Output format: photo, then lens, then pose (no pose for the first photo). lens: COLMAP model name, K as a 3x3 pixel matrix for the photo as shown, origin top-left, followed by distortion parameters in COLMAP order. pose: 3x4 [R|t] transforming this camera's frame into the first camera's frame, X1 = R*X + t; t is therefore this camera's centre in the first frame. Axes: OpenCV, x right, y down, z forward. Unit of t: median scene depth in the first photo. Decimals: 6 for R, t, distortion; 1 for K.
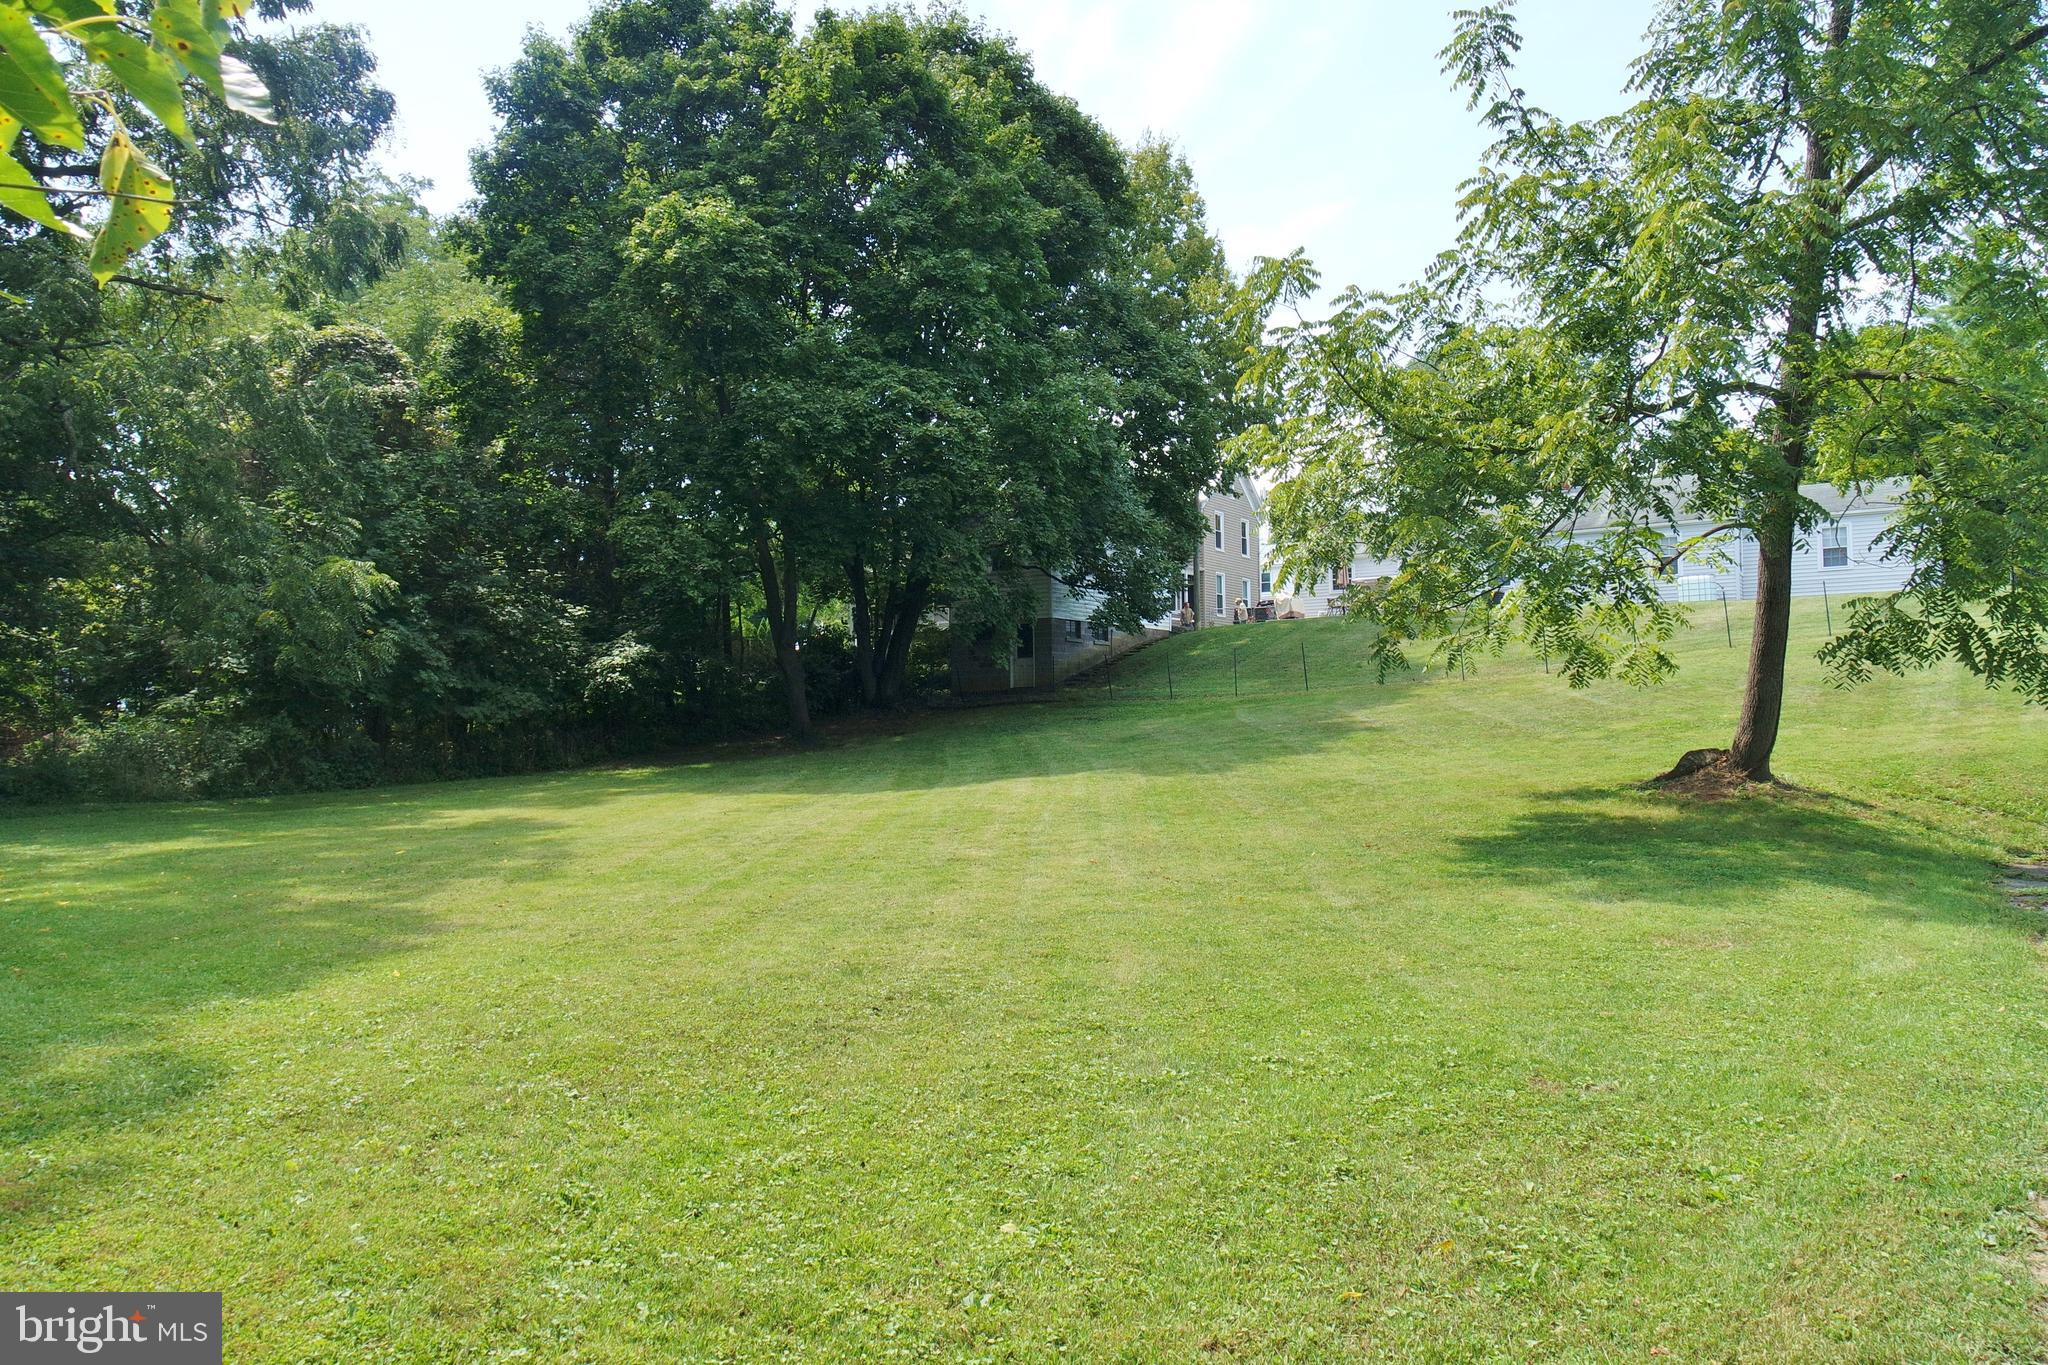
lens RADIAL K [[1392.5, 0, 1024.6], [0, 1392.5, 676.9], [0, 0, 1]] dist [-0.018378, 0.011594]
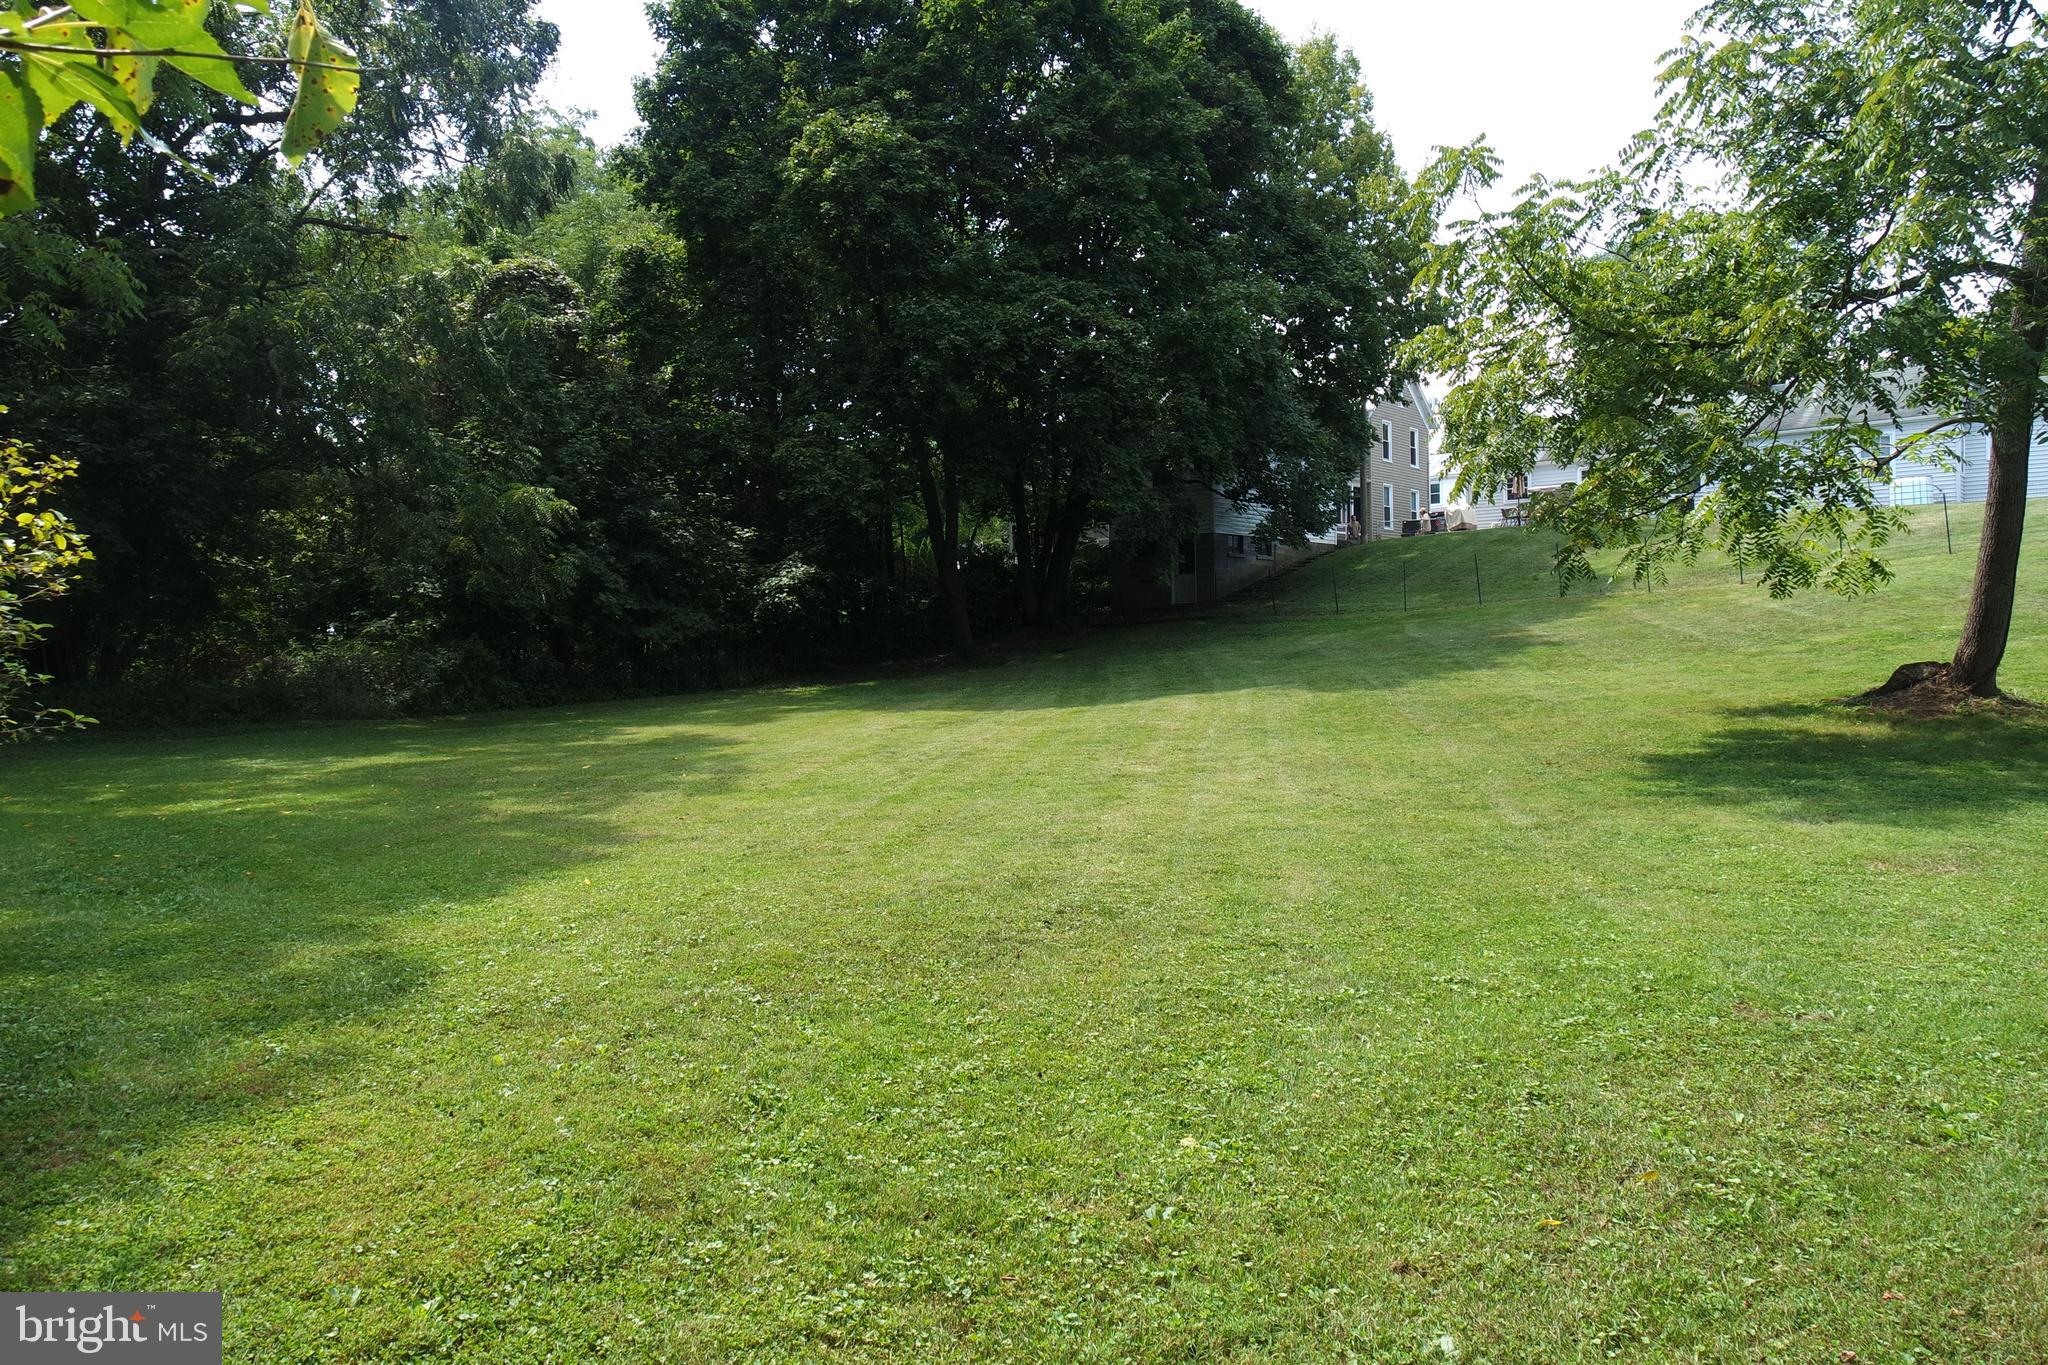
lens RADIAL K [[1392.5, 0, 1024.6], [0, 1392.5, 676.9], [0, 0, 1]] dist [-0.018378, 0.011594]
pose [[0.993478, -0.003274, -0.113975, -0.004104], [0.009973, 0.998252, 0.058250, 0.001653], [0.113585, -0.059007, 0.991774, 0.006132]]
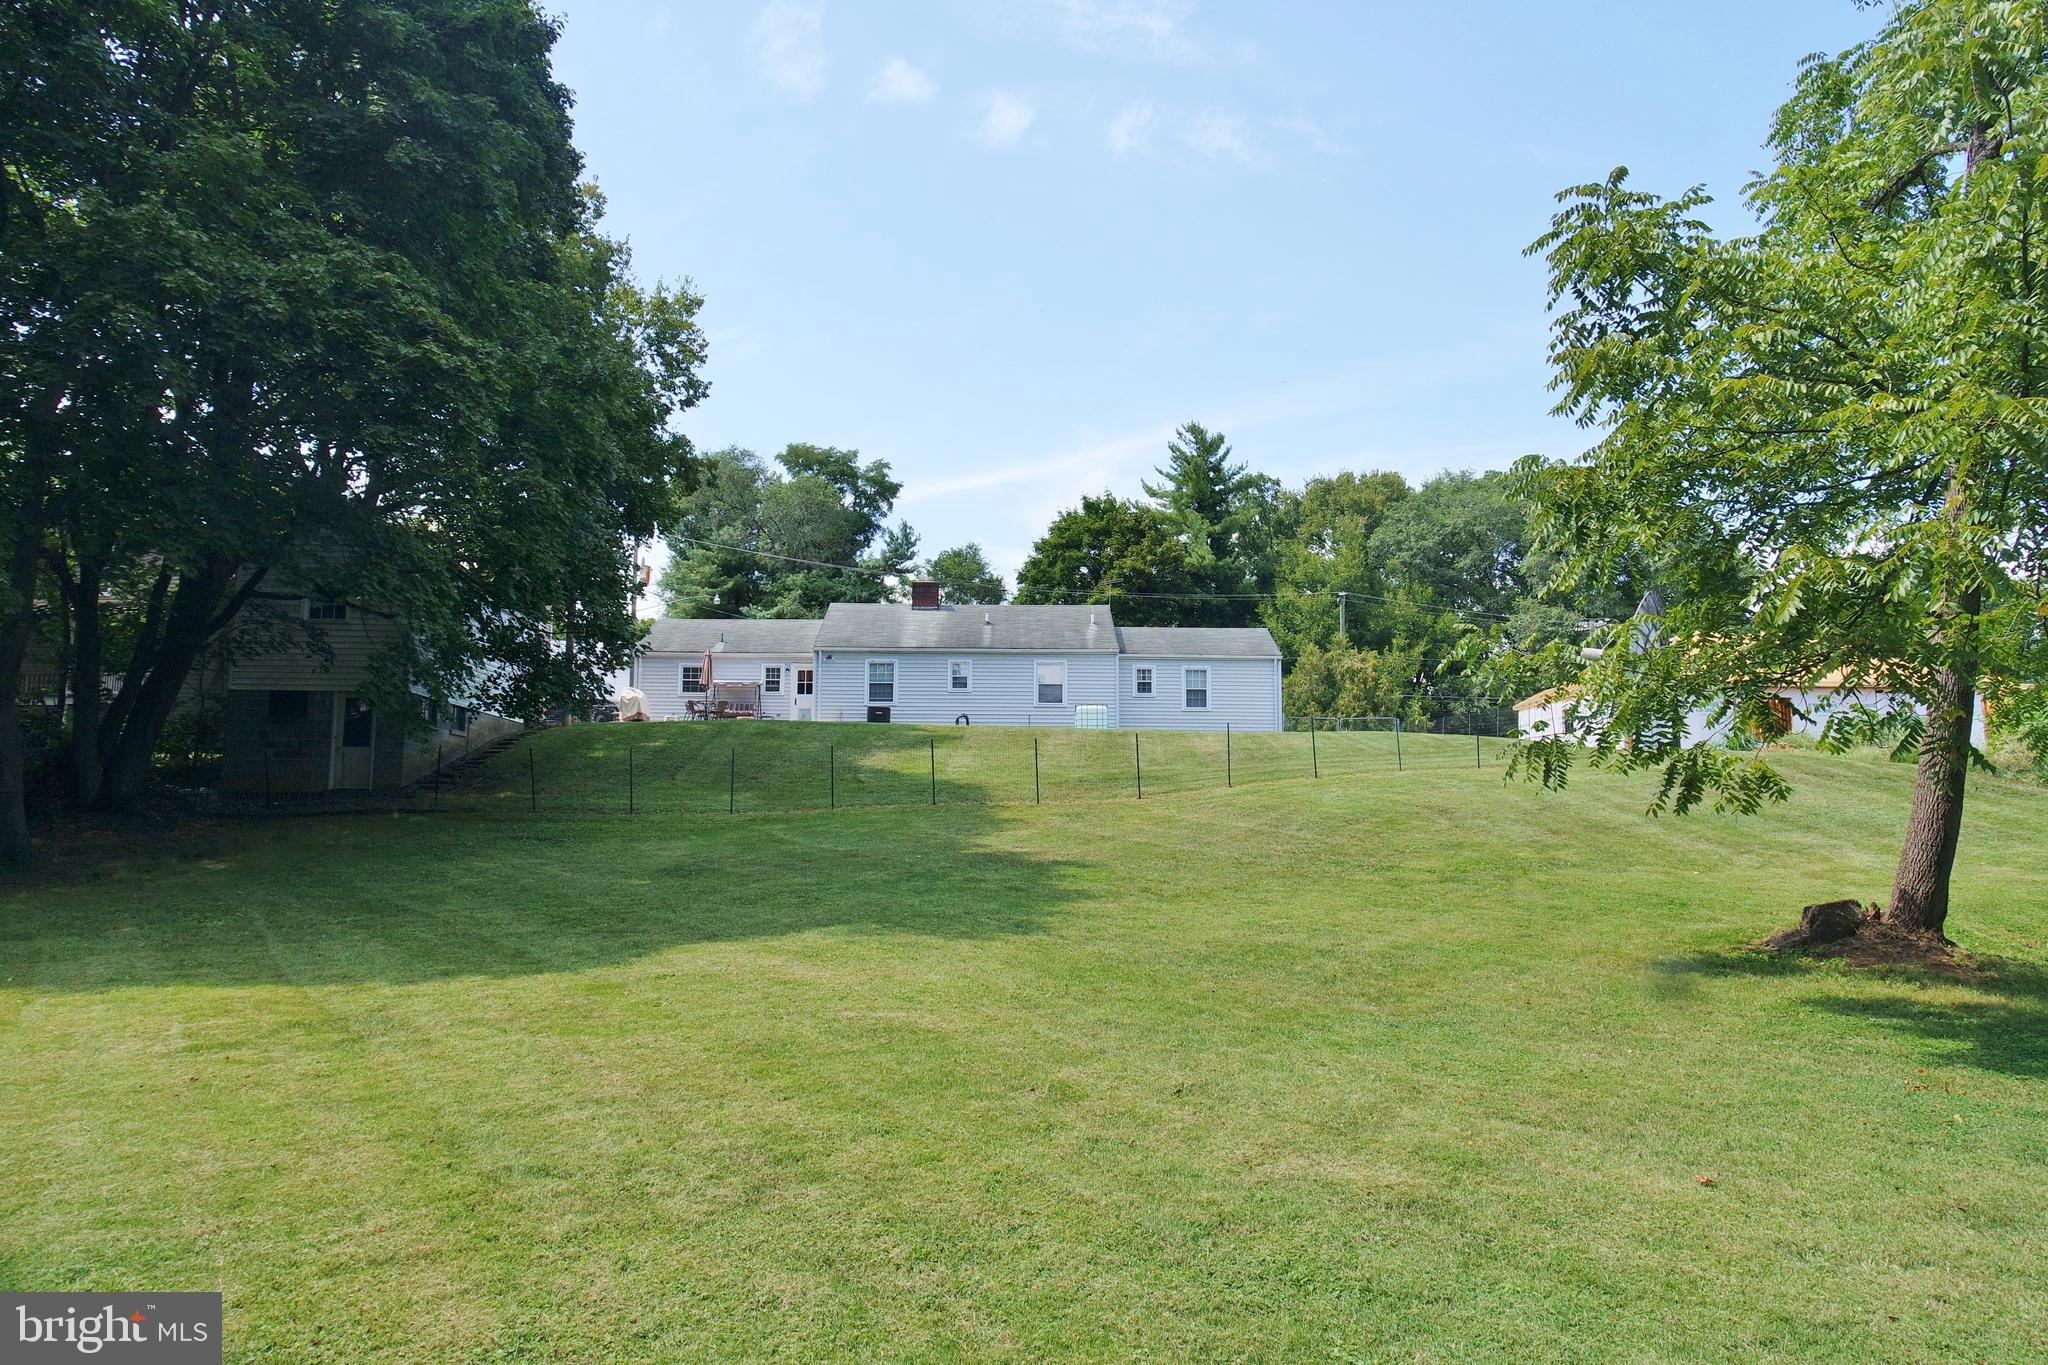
lens RADIAL K [[1407.7, 0, 1021.3], [0, 1407.7, 671.5], [0, 0, 1]] dist [-0.025308, 0.052503]
pose [[0.820710, 0.089364, 0.564313, -0.381707], [-0.036741, 0.993903, -0.103959, 0.028119], [-0.570162, 0.064587, 0.818989, 0.731726]]
